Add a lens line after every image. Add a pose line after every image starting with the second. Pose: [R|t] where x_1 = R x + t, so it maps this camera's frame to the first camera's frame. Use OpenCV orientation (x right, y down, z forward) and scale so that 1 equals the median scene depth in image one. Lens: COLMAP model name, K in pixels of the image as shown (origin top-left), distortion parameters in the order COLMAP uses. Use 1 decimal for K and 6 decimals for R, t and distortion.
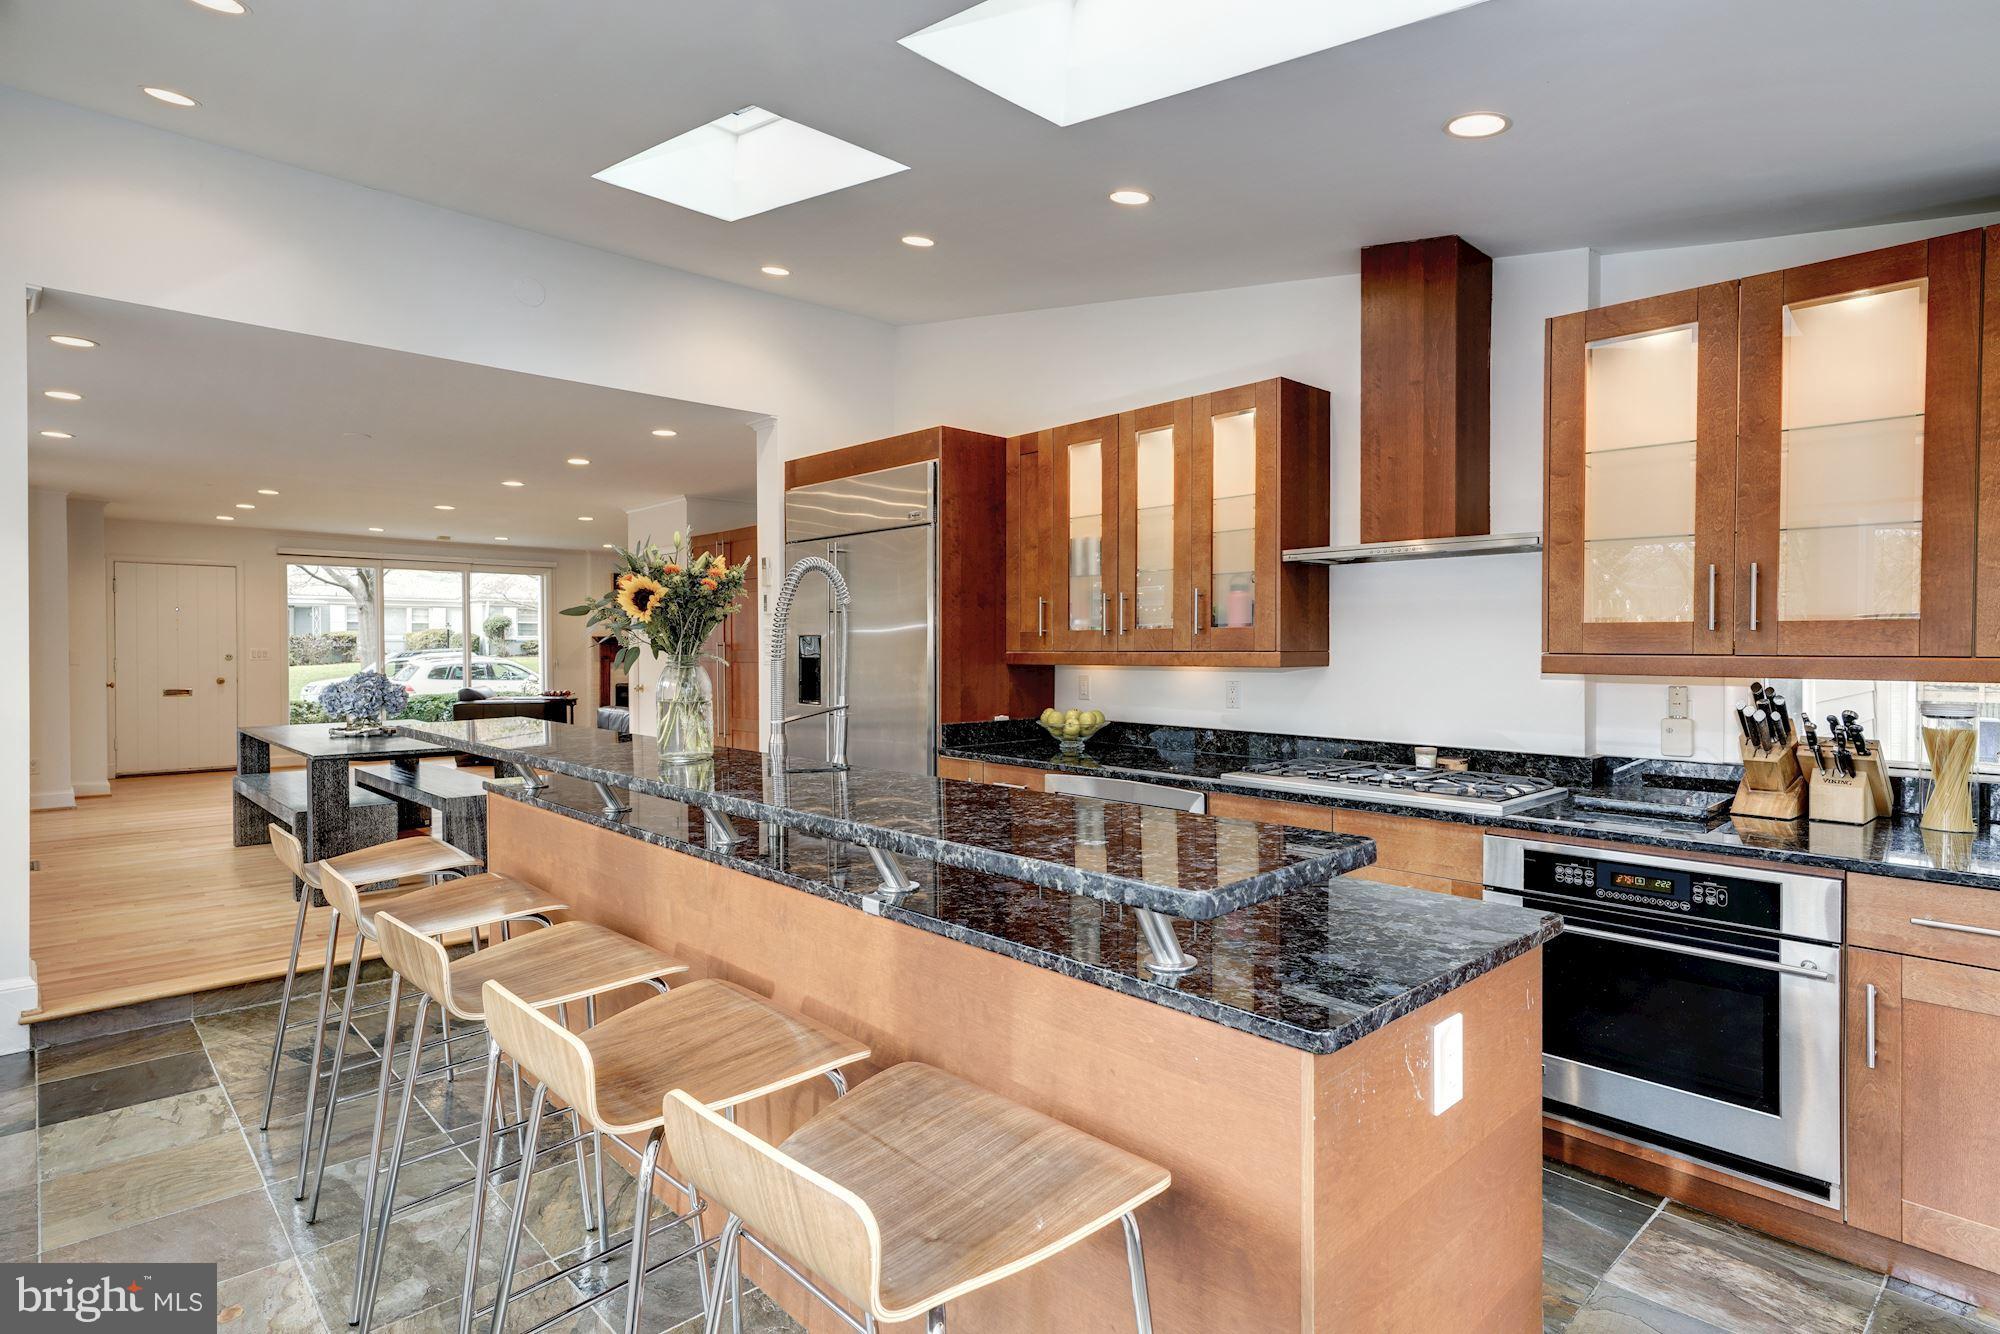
lens RADIAL K [[993.1, 0, 1035.5], [0, 993.1, 662.3], [0, 0, 1]] dist [0.002004, 0.000532]
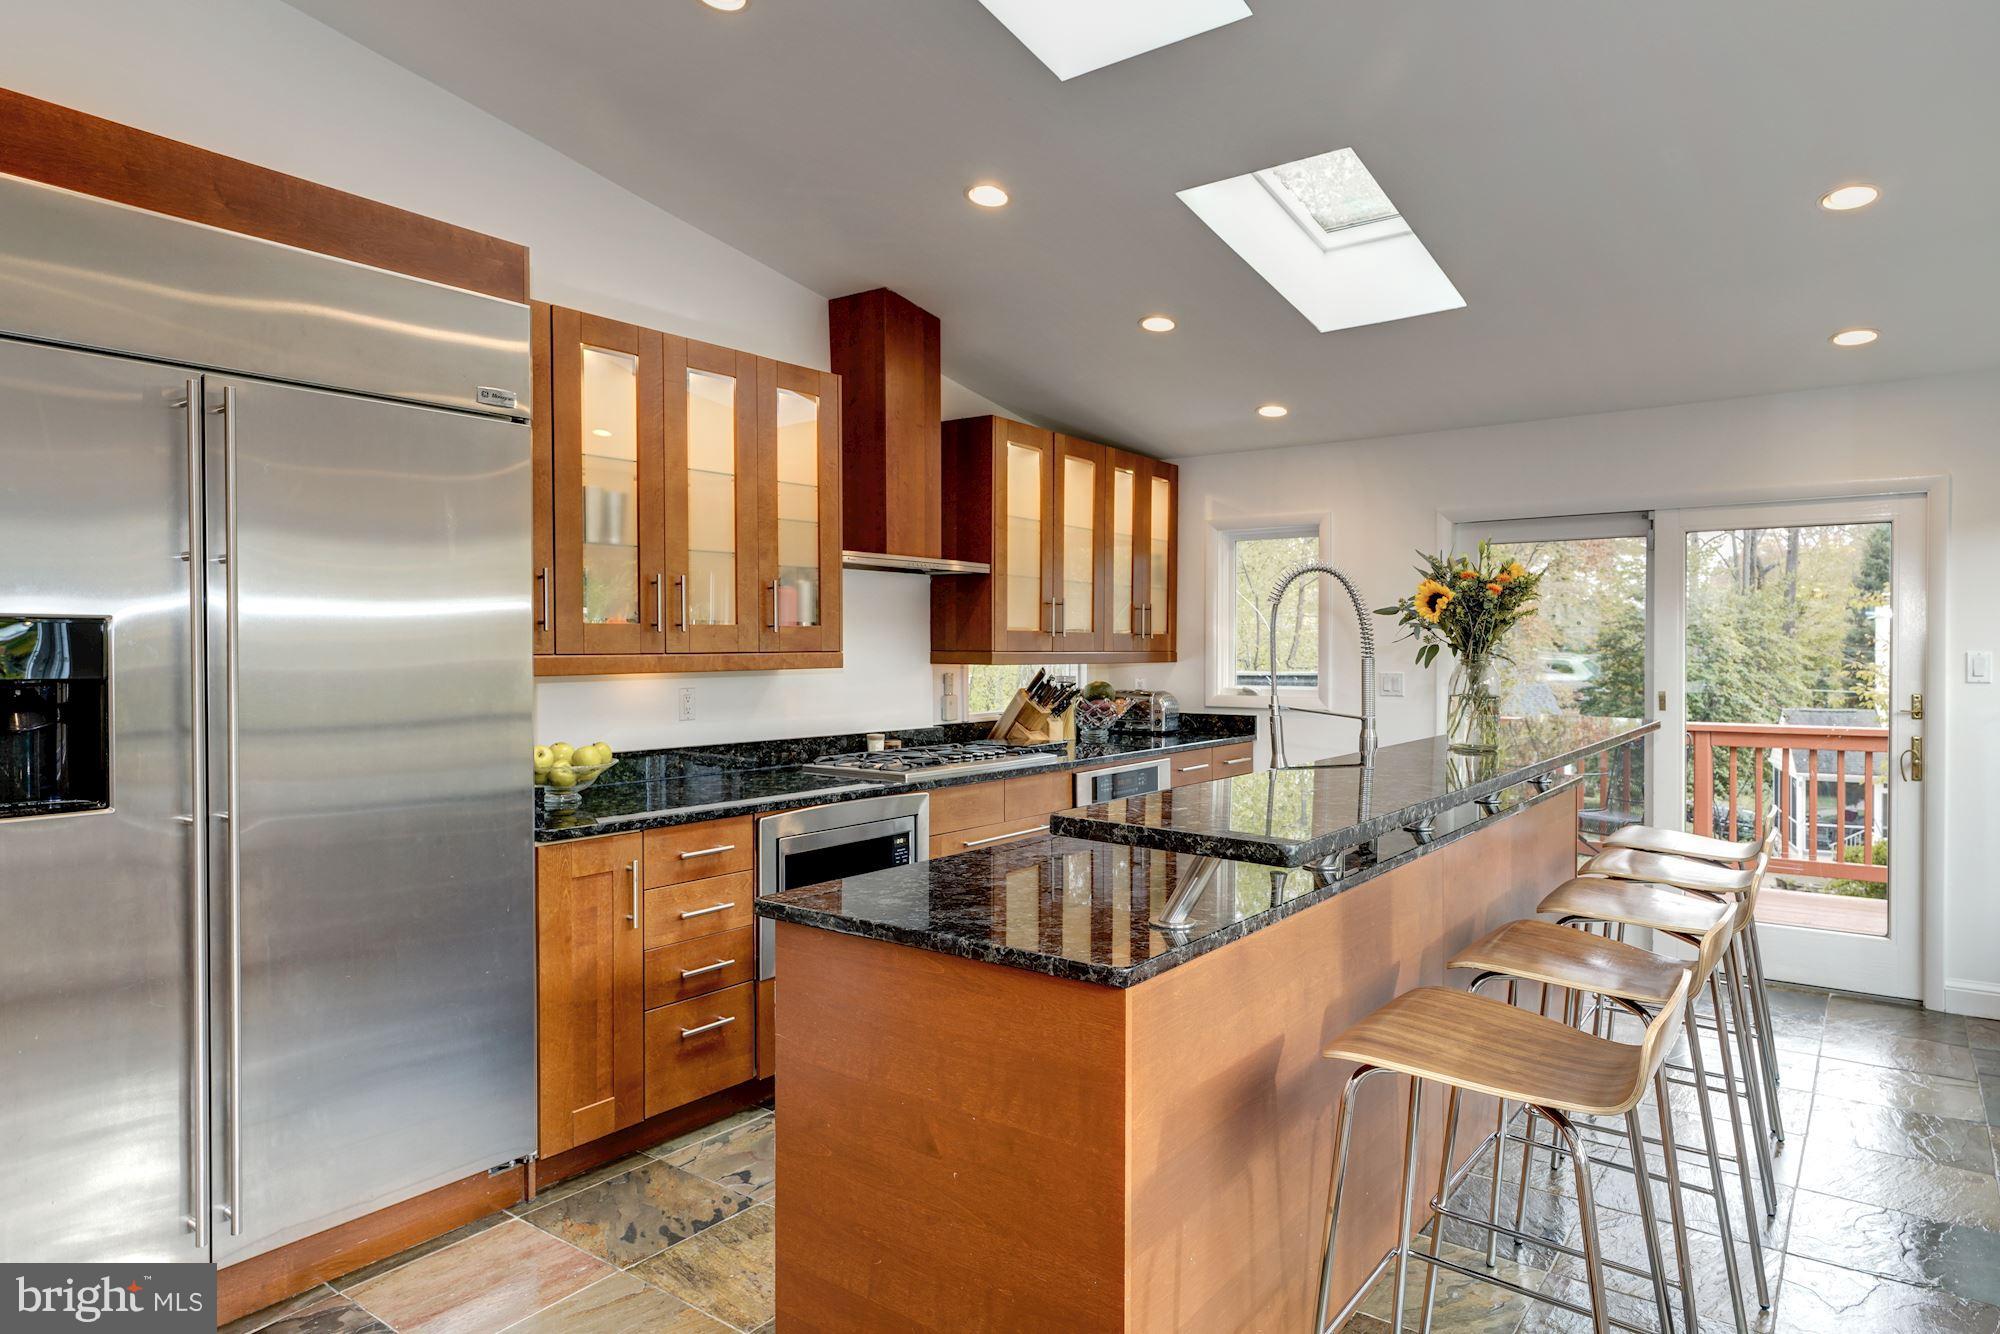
lens RADIAL K [[1210.5, 0, 1000.0], [0, 1210.5, 667.0], [0, 0, 1]] dist [-0.000095, -0.000750]
pose [[-0.148514, -0.017053, 0.988763, -0.913937], [0.016304, 0.999673, 0.019690, -0.015906], [-0.988776, 0.019045, -0.148188, 0.956133]]
